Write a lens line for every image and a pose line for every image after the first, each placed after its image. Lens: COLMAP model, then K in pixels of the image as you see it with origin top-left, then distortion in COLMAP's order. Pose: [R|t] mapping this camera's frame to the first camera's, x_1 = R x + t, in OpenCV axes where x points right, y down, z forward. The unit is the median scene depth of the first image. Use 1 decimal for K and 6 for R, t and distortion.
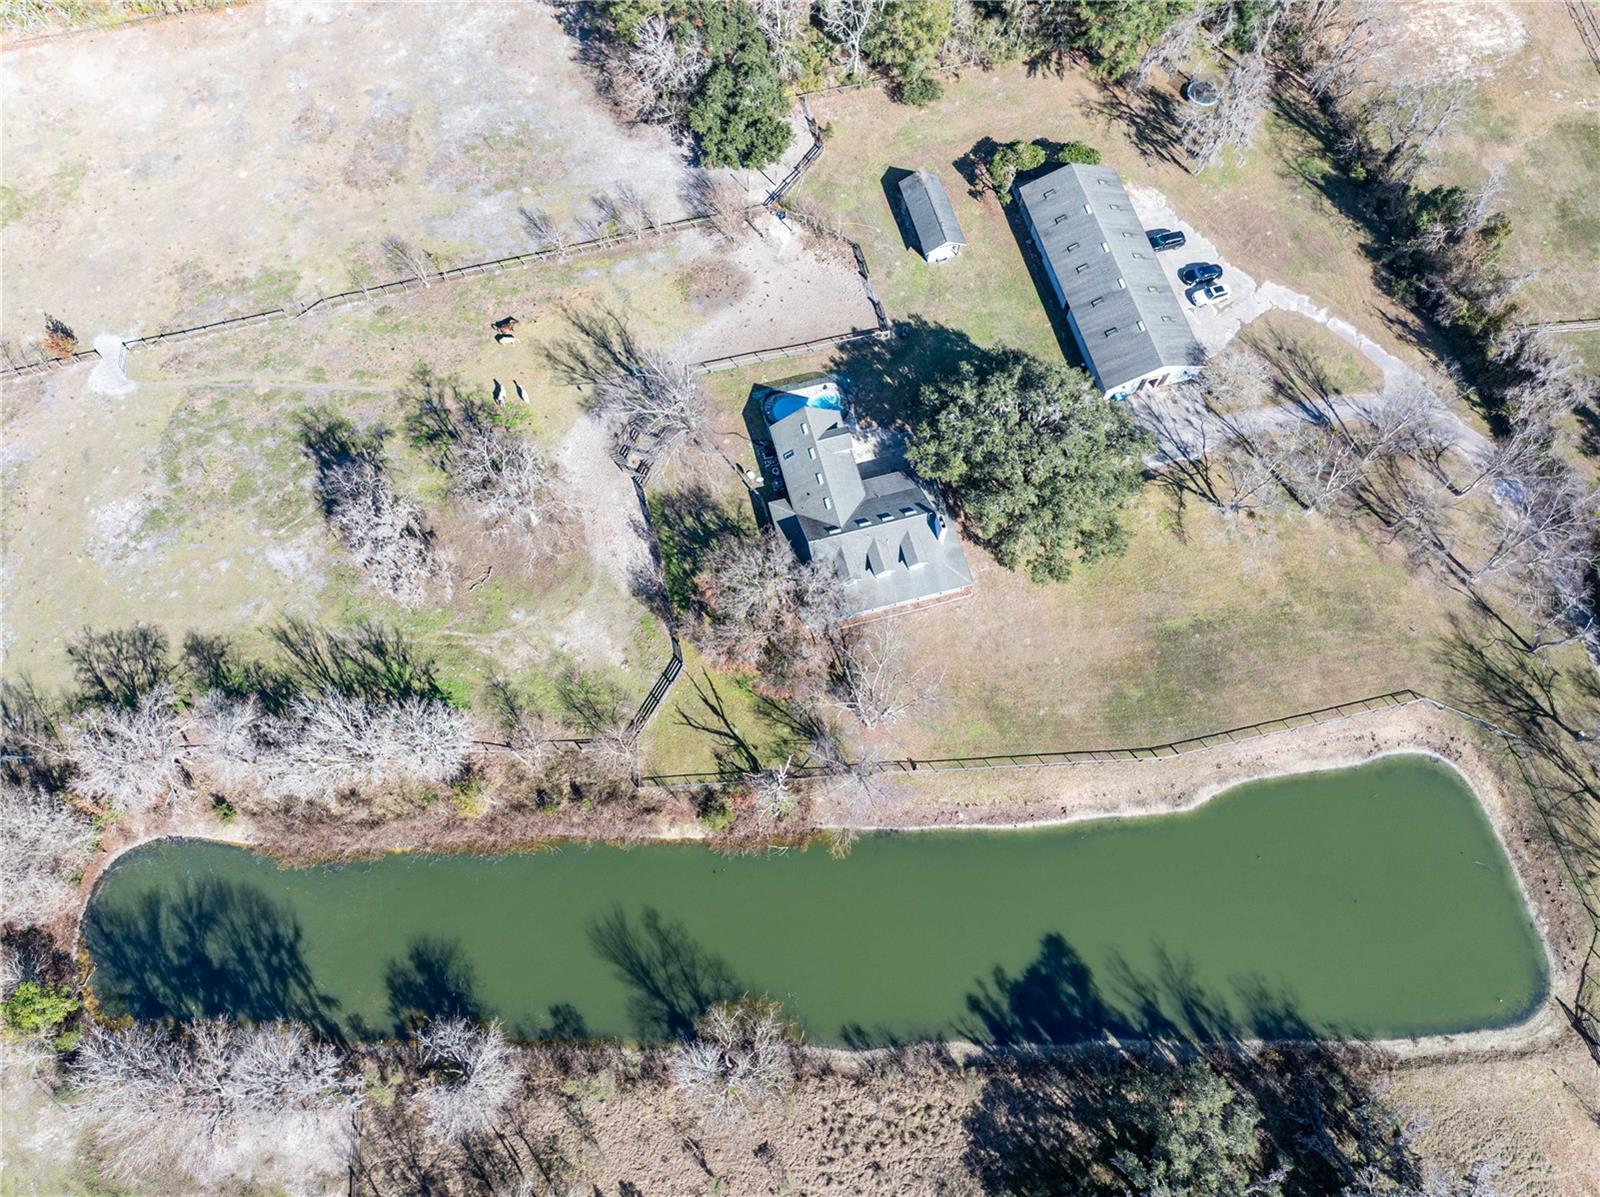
lens RADIAL K [[1128.2, 0, 792.8], [0, 1128.2, 600.8], [0, 0, 1]] dist [-0.047179, 0.019359]
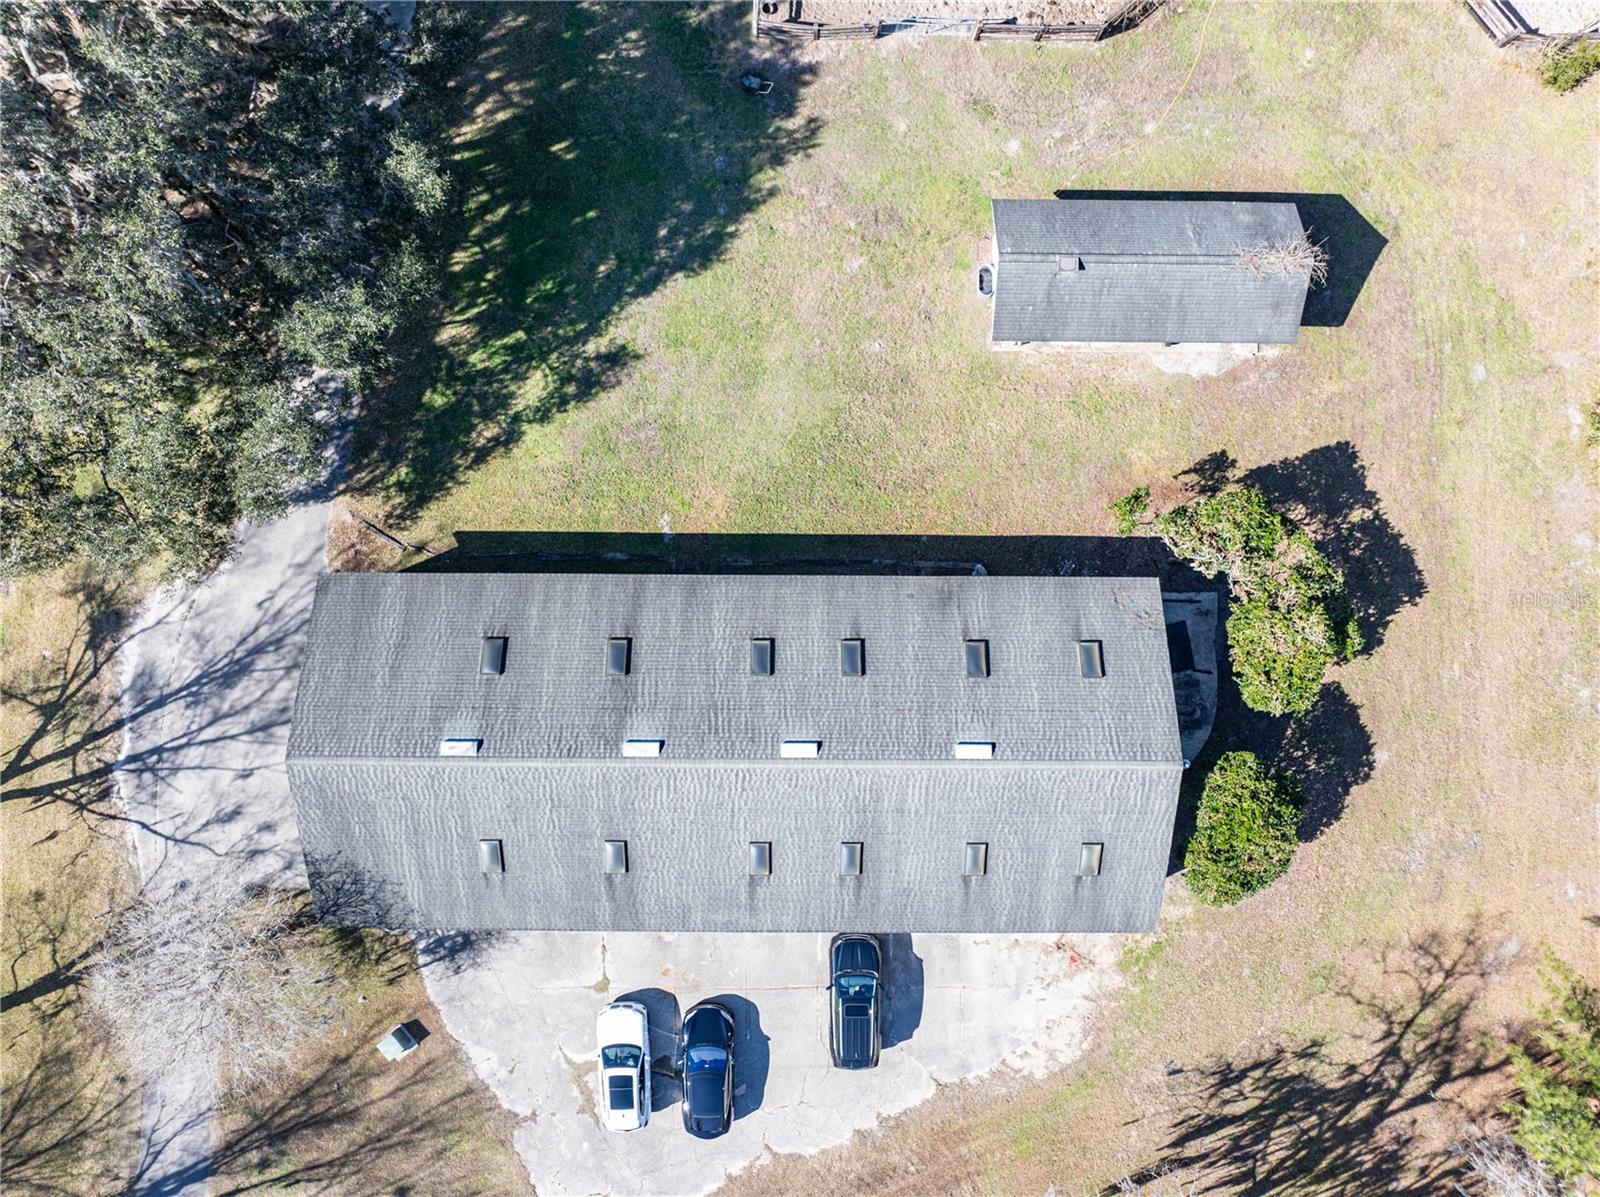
lens RADIAL K [[1128.2, 0, 800.2], [0, 1128.2, 586.7], [0, 0, 1]] dist [-0.047179, 0.019359]
pose [[-0.268349, 0.963274, -0.009591, 0.241347], [-0.902137, -0.247801, 0.353192, -0.403773], [0.337844, 0.103431, 0.935502, 0.727492]]
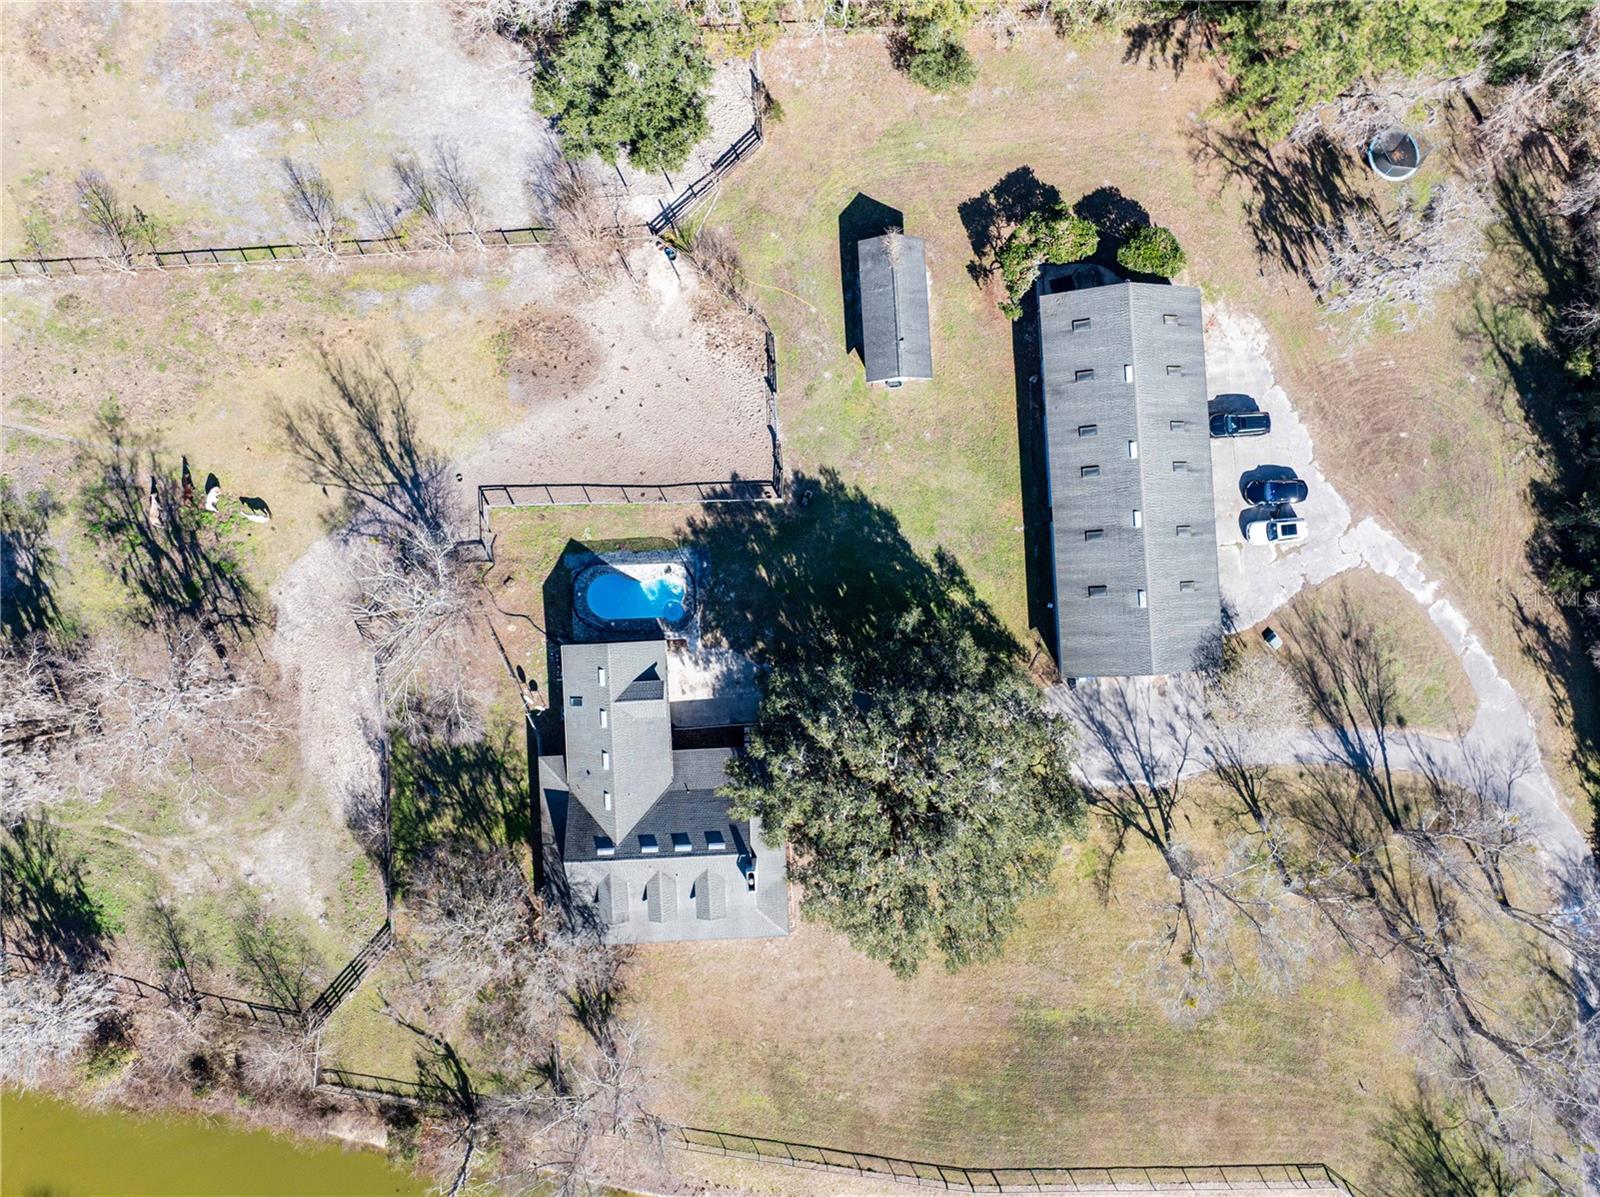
lens RADIAL K [[1128.2, 0, 789.2], [0, 1128.2, 596.6], [0, 0, 1]] dist [-0.047179, 0.019359]
pose [[0.978074, 0.208063, -0.009039, 0.109129], [-0.192238, 0.918677, 0.345074, -0.420508], [0.080101, -0.335770, 0.938532, 0.350399]]
